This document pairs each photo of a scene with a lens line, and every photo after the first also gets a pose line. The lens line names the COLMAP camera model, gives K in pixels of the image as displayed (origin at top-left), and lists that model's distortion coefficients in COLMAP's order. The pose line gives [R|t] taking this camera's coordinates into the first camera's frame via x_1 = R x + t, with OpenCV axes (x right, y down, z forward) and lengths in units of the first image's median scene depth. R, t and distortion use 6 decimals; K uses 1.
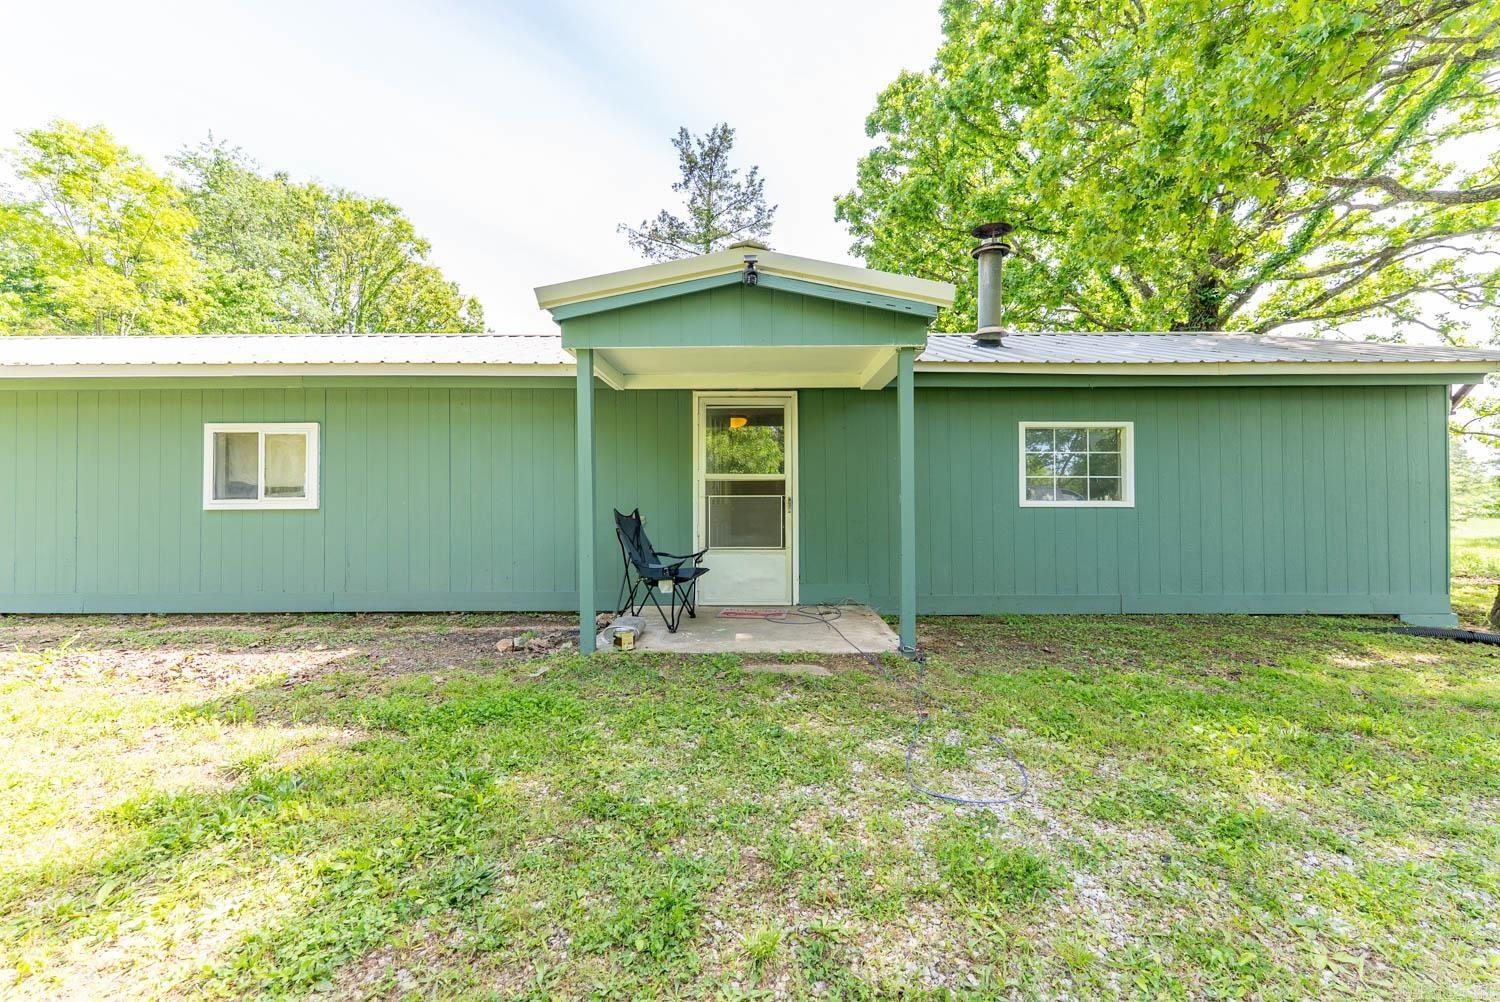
lens RADIAL K [[613.3, 0, 750.0], [0, 613.3, 501.0], [0, 0, 1]] dist [-0.001469, -0.000442]
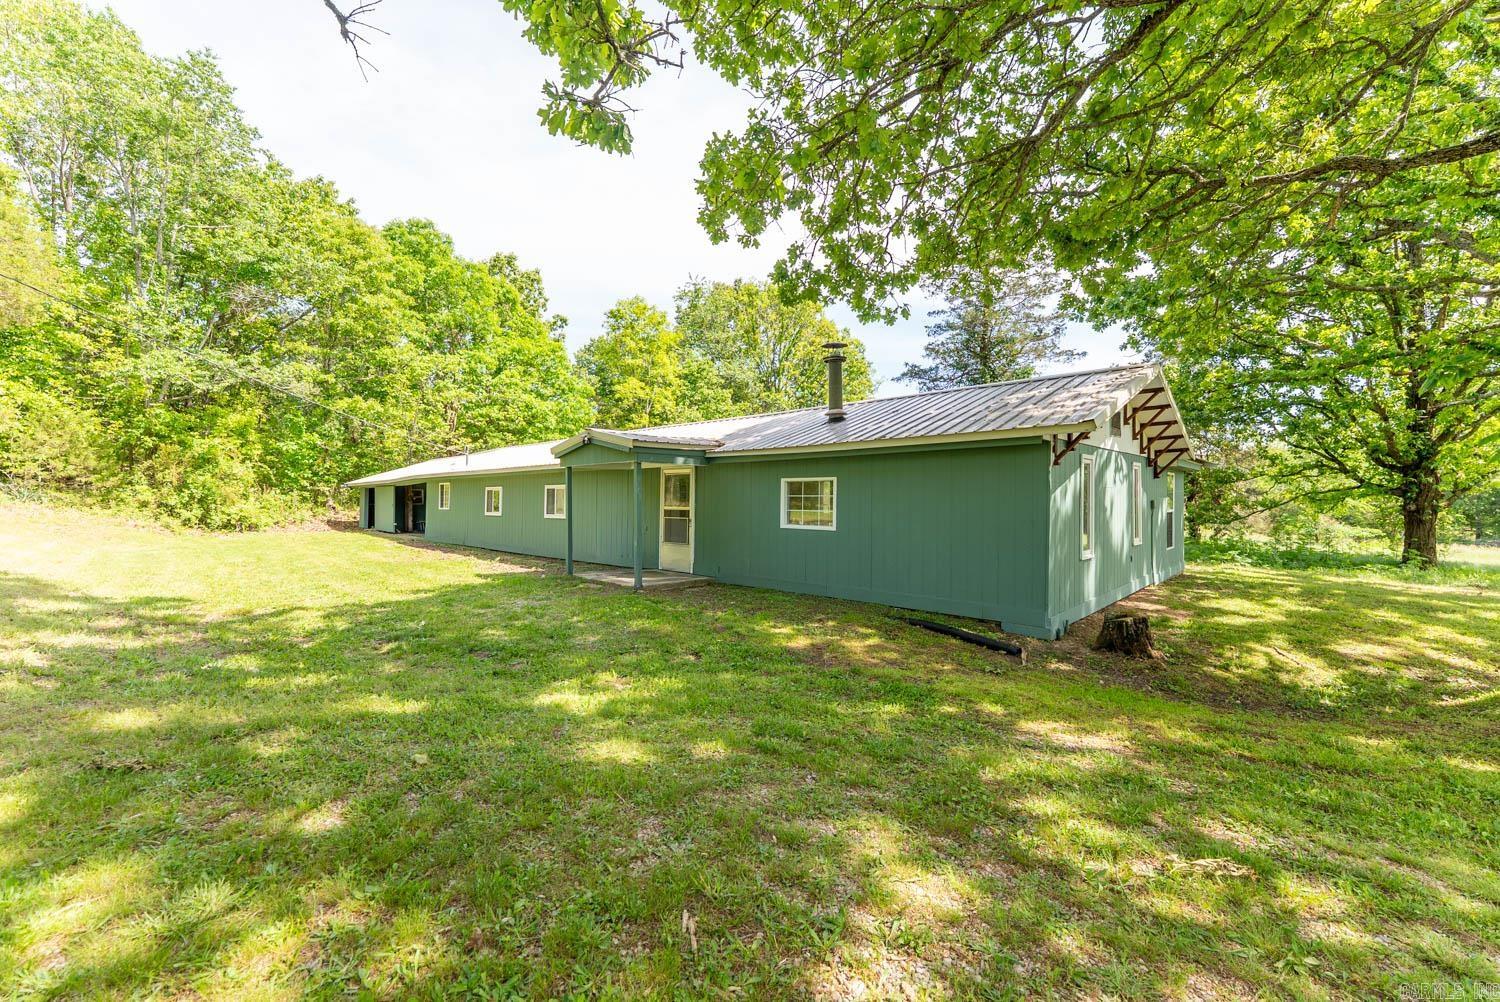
lens RADIAL K [[596.7, 0, 750.0], [0, 596.7, 501.0], [0, 0, 1]] dist [-0.000500, -0.000385]
pose [[0.729647, 0.010571, -0.683742, 1.561258], [0.001036, 0.999862, 0.016563, -0.096956], [0.683823, -0.012794, 0.729536, -0.309529]]
